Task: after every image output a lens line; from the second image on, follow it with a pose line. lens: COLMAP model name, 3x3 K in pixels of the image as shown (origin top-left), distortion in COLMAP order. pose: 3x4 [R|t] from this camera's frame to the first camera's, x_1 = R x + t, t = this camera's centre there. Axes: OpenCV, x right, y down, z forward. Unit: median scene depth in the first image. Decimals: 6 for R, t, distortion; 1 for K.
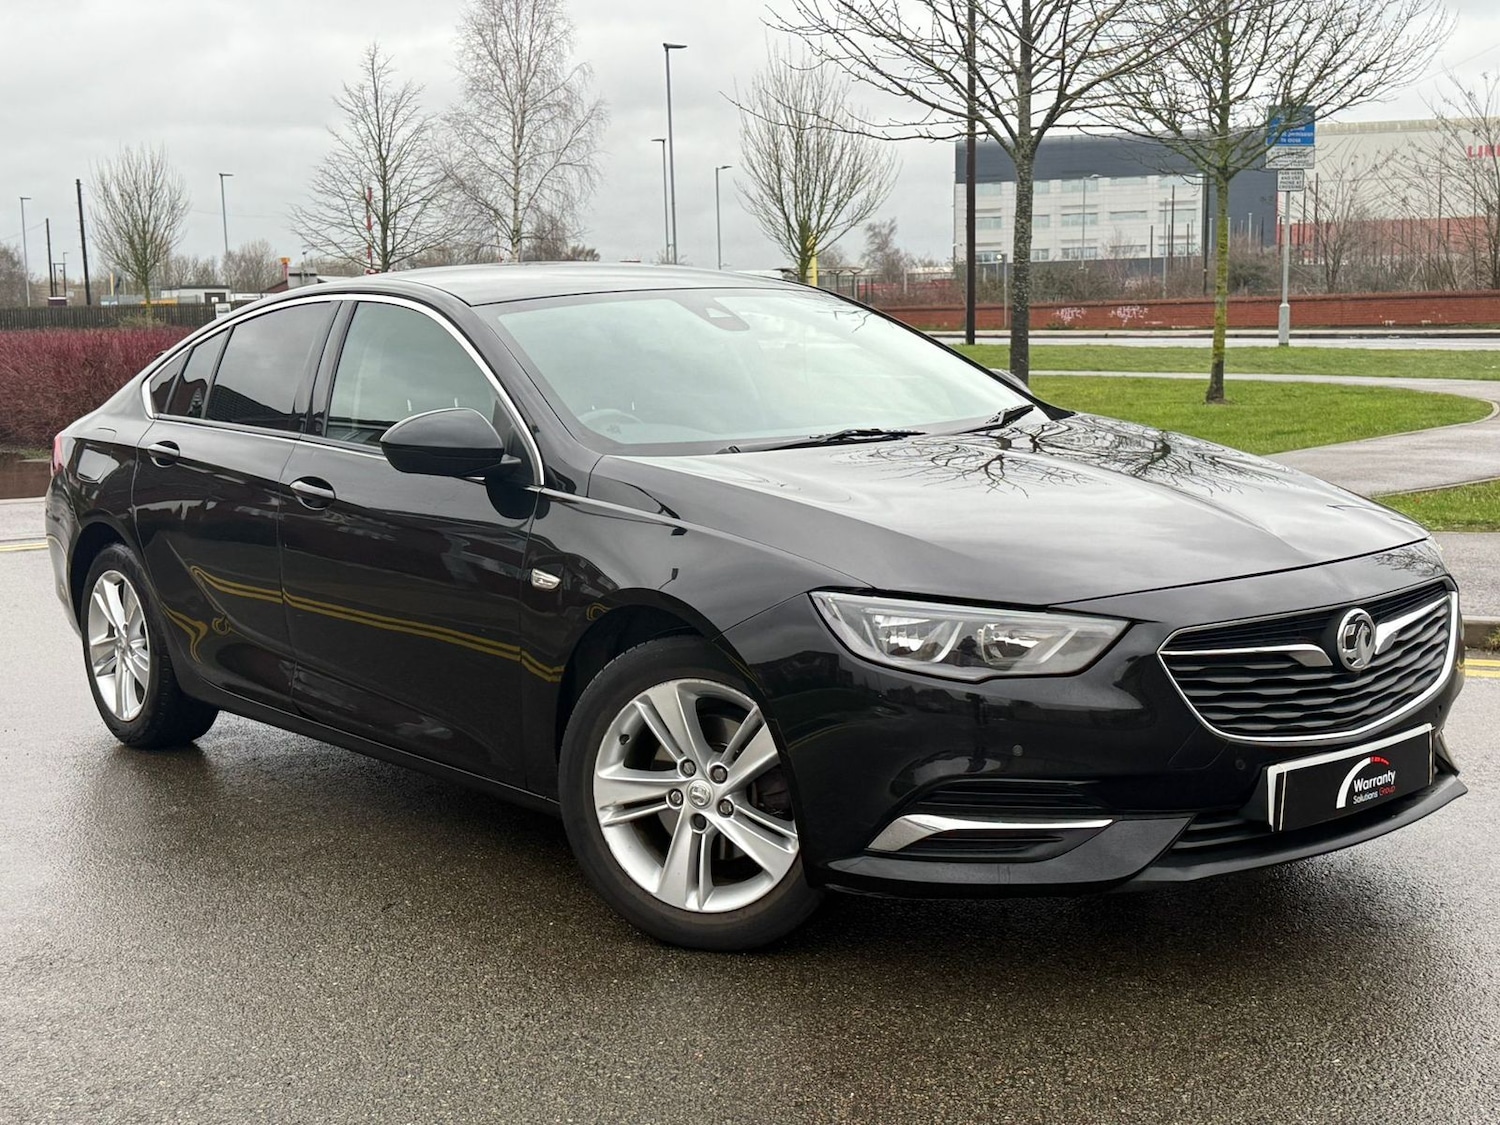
lens RADIAL K [[1935.8, 0, 751.6], [0, 1935.8, 561.1], [0, 0, 1]] dist [0.111419, 0.000000]
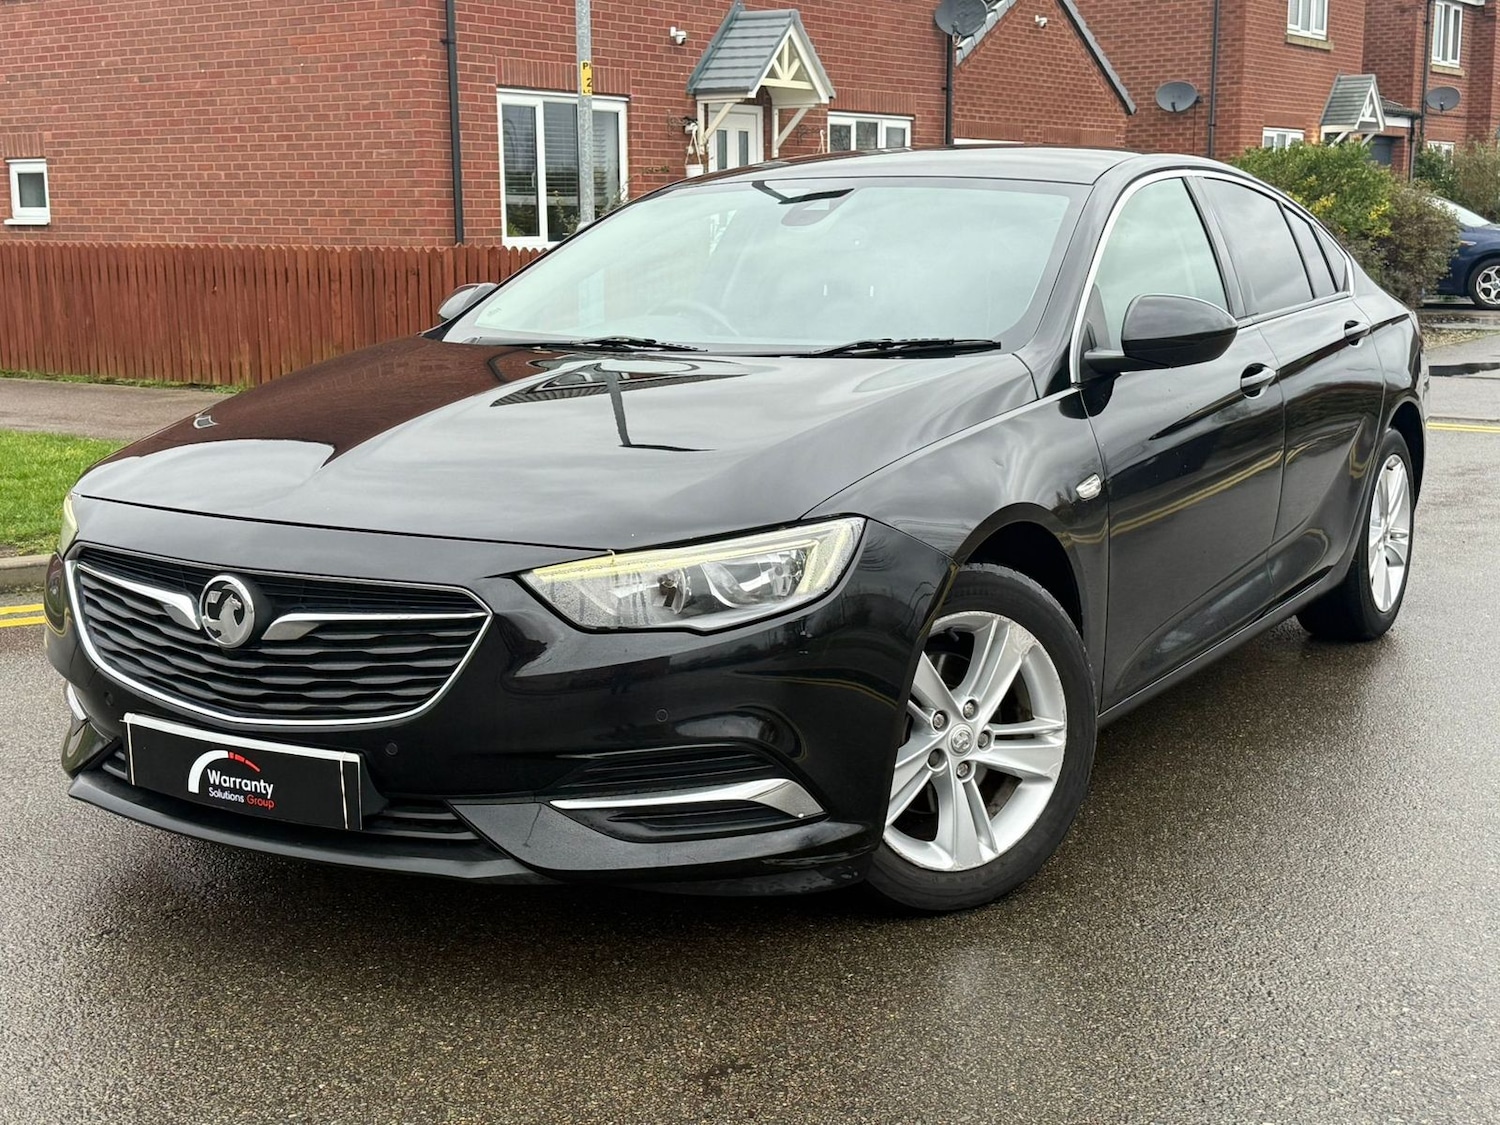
lens RADIAL K [[1935.8, 0, 753.7], [0, 1935.8, 563.9], [0, 0, 1]] dist [0.111419, 0.000000]
pose [[0.324376, 0.193751, -0.925873, 0.850215], [-0.127454, 0.978825, 0.160178, -0.105975], [0.937302, 0.066049, 0.342202, 0.673256]]
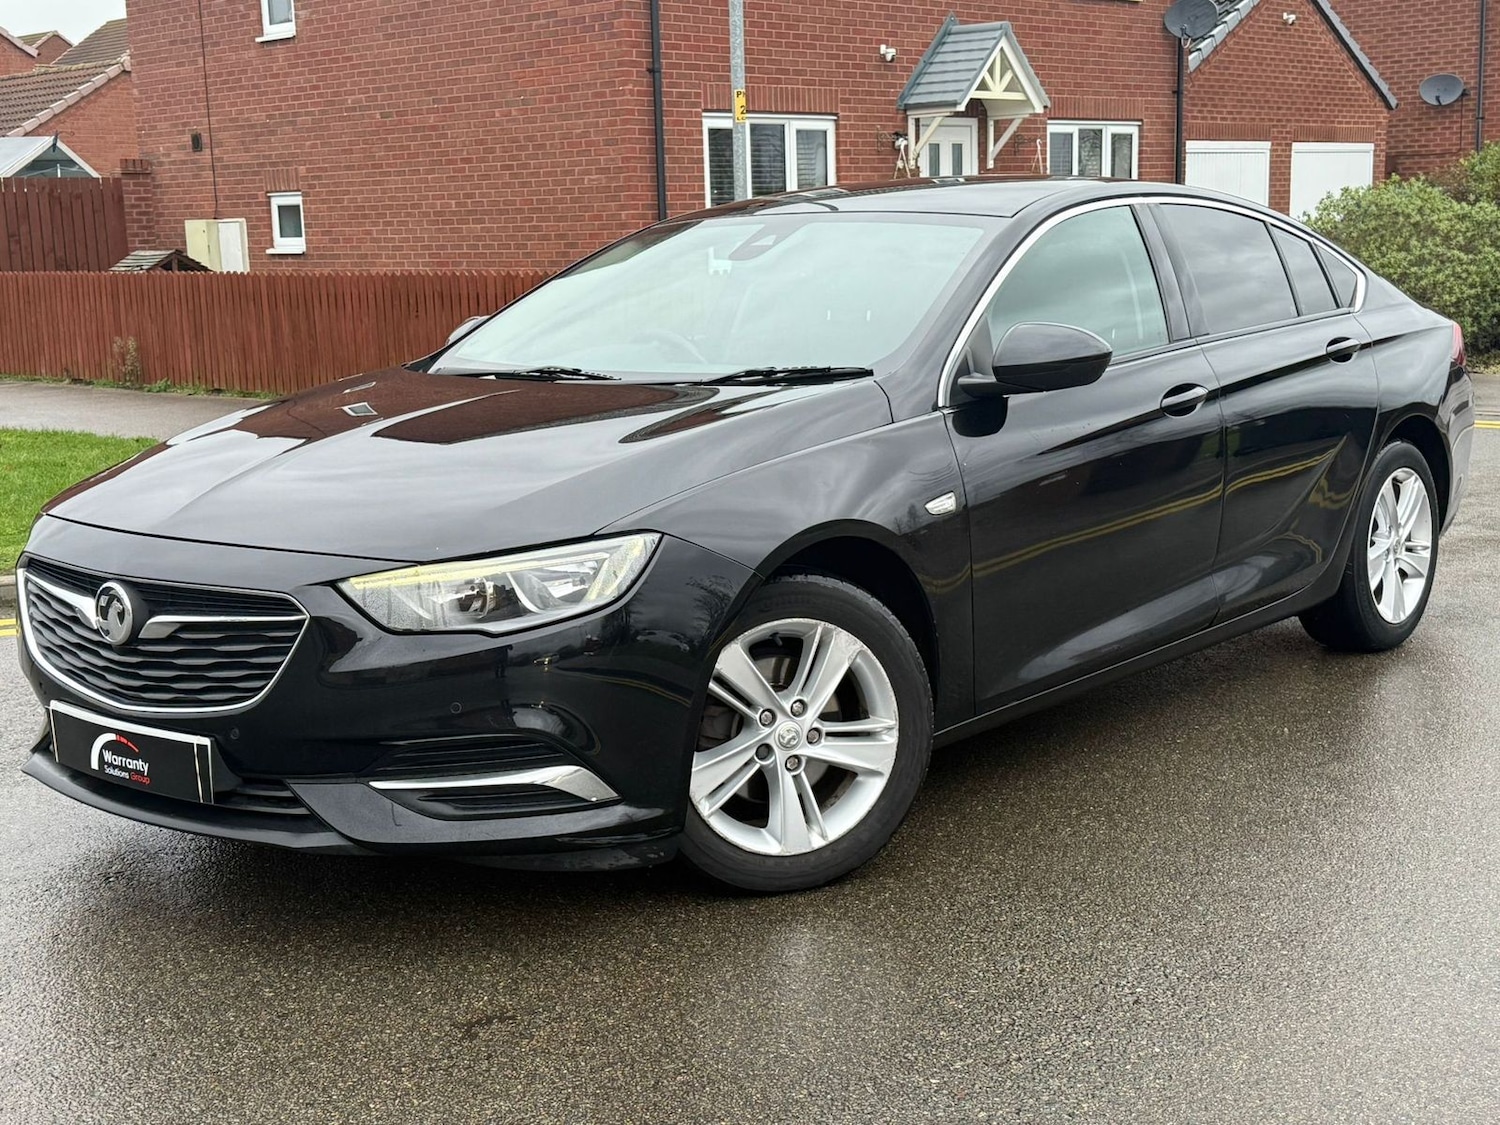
lens RADIAL K [[1935.8, 0, 757.8], [0, 1935.8, 568.2], [0, 0, 1]] dist [0.111419, 0.000000]
pose [[0.180076, 0.193403, -0.964452, 0.959863], [-0.105902, 0.978593, 0.176465, -0.139215], [0.977935, 0.070360, 0.196703, 0.818276]]
